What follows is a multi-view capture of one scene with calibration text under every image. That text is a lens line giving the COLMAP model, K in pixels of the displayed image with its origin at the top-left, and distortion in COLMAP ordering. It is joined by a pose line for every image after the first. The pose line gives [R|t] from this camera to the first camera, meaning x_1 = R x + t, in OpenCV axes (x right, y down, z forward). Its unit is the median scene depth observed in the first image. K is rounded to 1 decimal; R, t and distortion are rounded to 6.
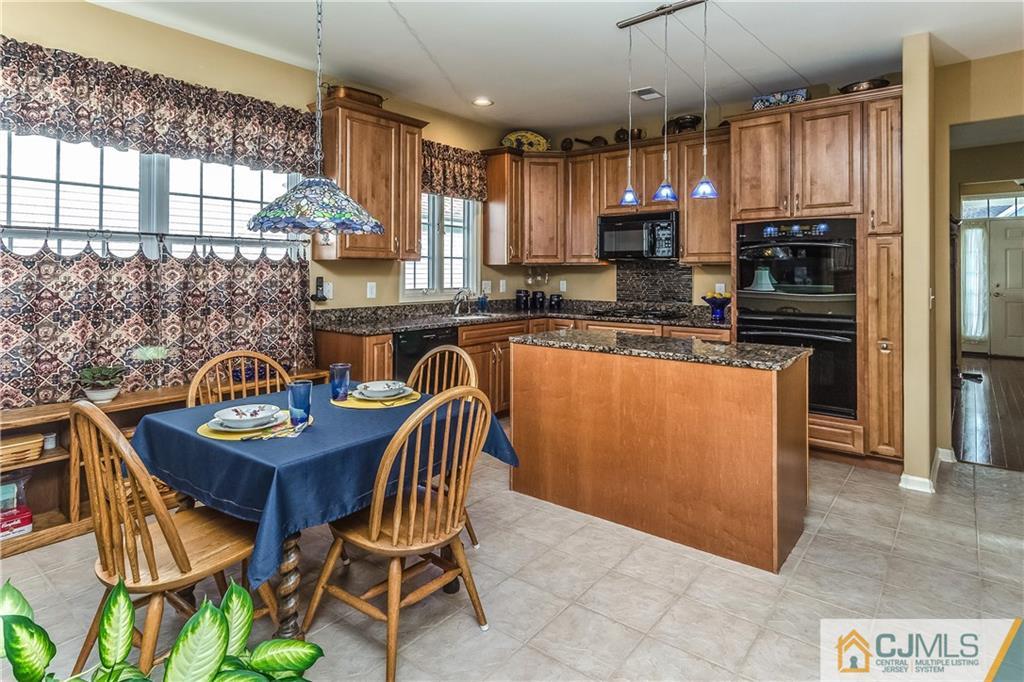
lens RADIAL K [[576.5, 0, 517.6], [0, 576.5, 275.2], [0, 0, 1]] dist [0.004493, -0.001166]
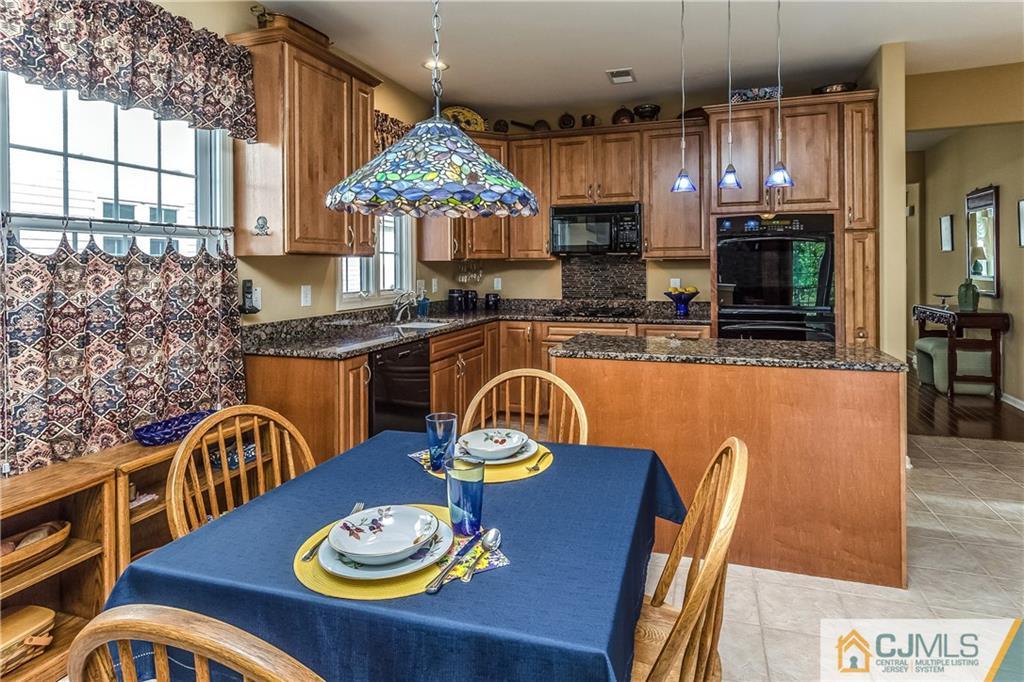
lens RADIAL K [[567.9, 0, 540.2], [0, 567.9, 270.3], [0, 0, 1]] dist [0.002208, -0.000116]
pose [[0.930797, -0.013498, 0.365286, -0.280911], [0.013271, 0.999907, 0.003132, -0.006705], [-0.365295, 0.001933, 0.930890, 0.231322]]
